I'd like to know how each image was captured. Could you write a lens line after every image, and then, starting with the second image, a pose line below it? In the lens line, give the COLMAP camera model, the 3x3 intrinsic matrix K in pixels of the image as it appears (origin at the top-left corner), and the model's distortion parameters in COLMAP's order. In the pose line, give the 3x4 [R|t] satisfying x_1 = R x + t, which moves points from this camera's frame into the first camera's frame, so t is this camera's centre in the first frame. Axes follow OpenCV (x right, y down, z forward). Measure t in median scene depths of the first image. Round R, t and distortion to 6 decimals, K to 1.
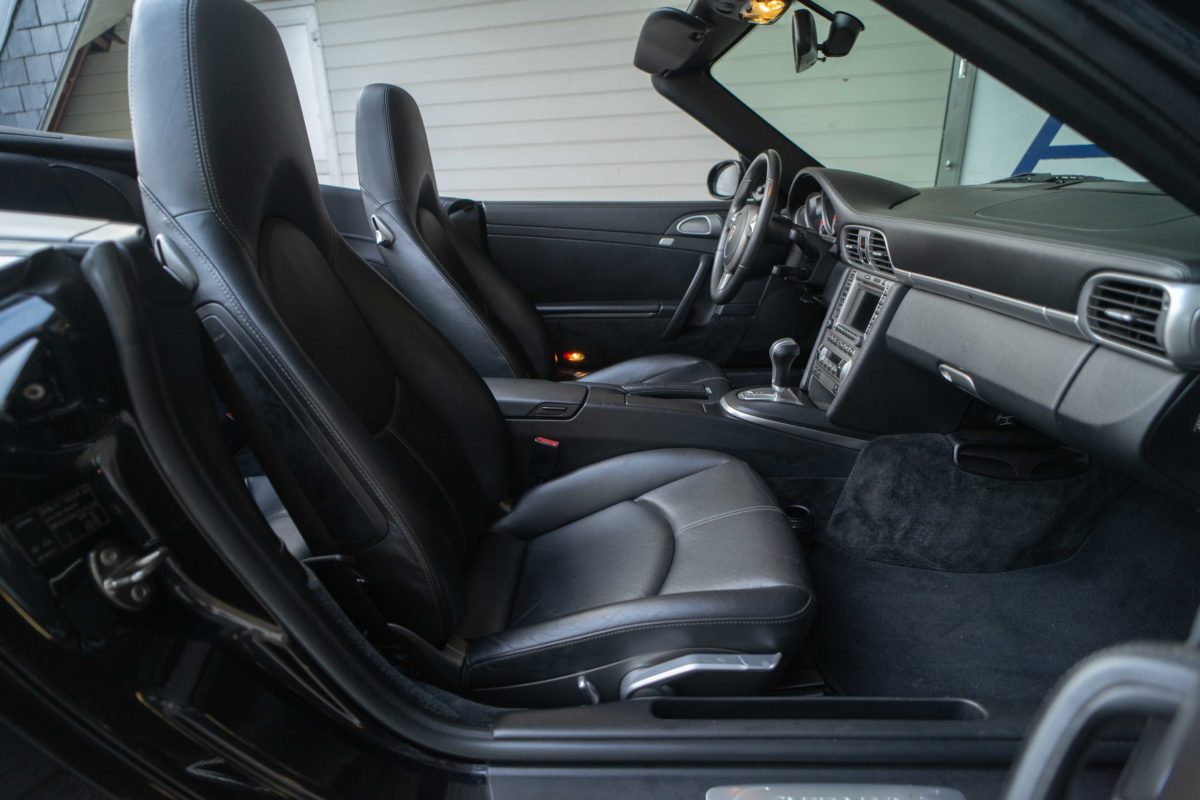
lens RADIAL K [[619.7, 0, 599.2], [0, 619.7, 399.9], [0, 0, 1]] dist [0.002746, -0.000589]
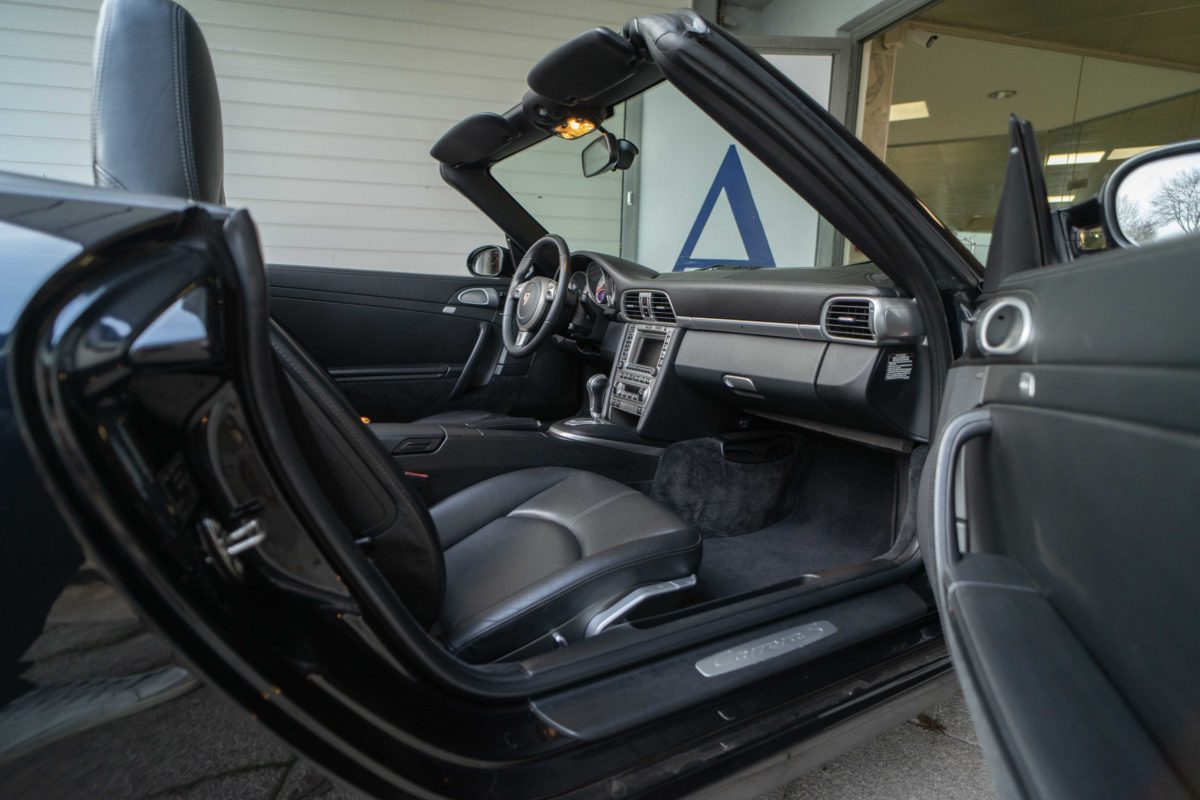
lens RADIAL K [[619.7, 0, 601.0], [0, 619.7, 398.4], [0, 0, 1]] dist [0.002746, -0.000589]
pose [[0.860806, -0.039184, 0.507422, -0.356708], [0.121840, 0.983905, -0.130715, 0.121230], [-0.494133, 0.174344, 0.851726, -0.070166]]
